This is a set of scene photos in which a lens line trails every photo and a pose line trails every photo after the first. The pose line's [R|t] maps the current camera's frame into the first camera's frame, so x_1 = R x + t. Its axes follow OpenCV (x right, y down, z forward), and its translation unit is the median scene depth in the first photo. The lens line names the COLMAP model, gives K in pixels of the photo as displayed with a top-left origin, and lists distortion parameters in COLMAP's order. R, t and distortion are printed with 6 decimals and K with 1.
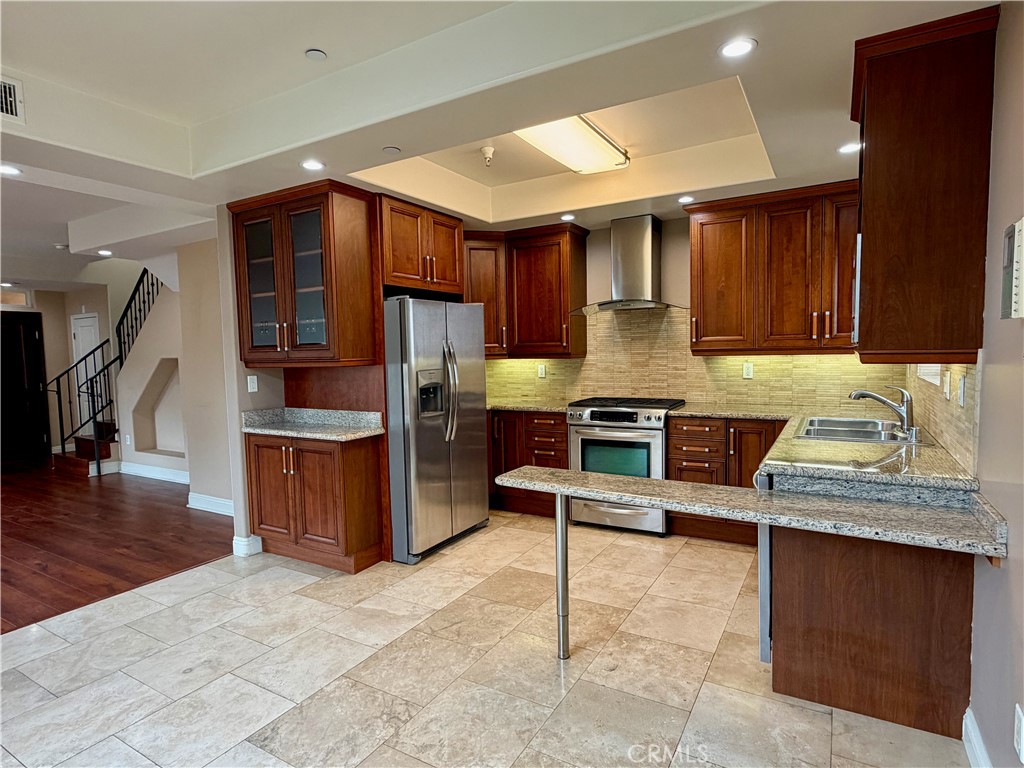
lens RADIAL K [[558.5, 0, 512.0], [0, 558.5, 384.0], [0, 0, 1]] dist [0.003075, 0.000083]
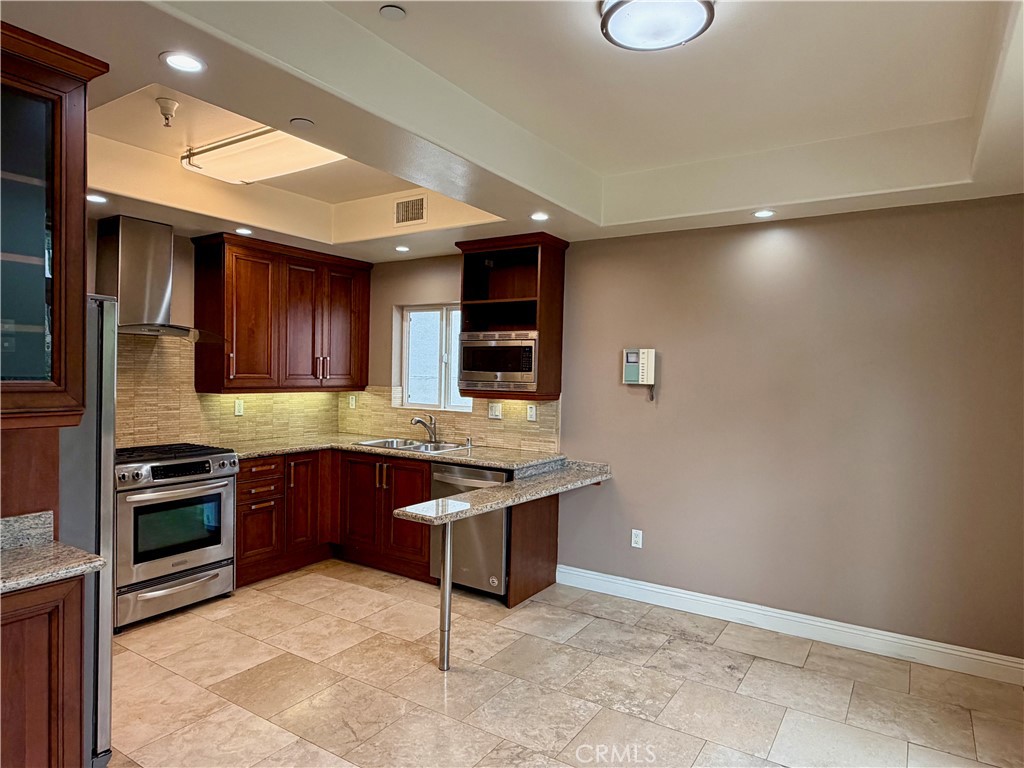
lens RADIAL K [[623.7, 0, 512.0], [0, 623.7, 384.0], [0, 0, 1]] dist [-0.000552, -0.000076]
pose [[0.041053, 0.005588, 0.999141, -0.791478], [0.042369, 0.999075, -0.007328, -0.043896], [-0.998258, 0.042633, 0.040778, 0.546732]]
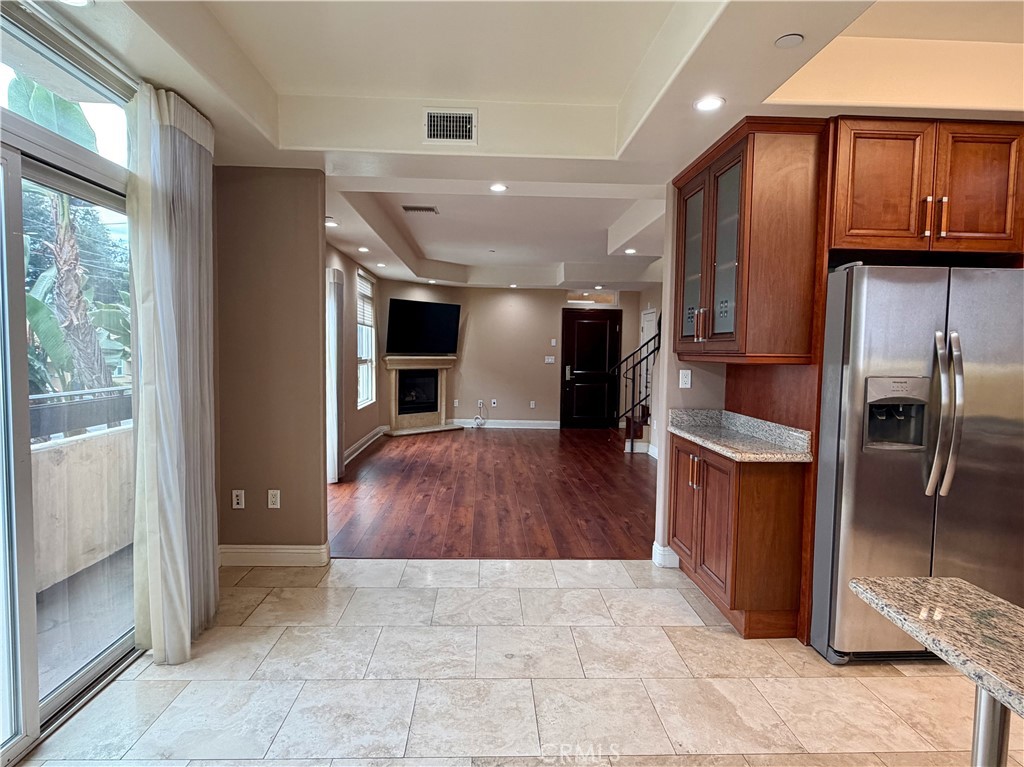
lens RADIAL K [[580.4, 0, 512.0], [0, 580.4, 383.5], [0, 0, 1]] dist [0.003130, 0.000661]
pose [[0.544496, 0.081003, -0.834843, 0.168467], [-0.080821, 0.995761, 0.043904, -0.011939], [0.834860, 0.043567, 0.548735, 0.279574]]
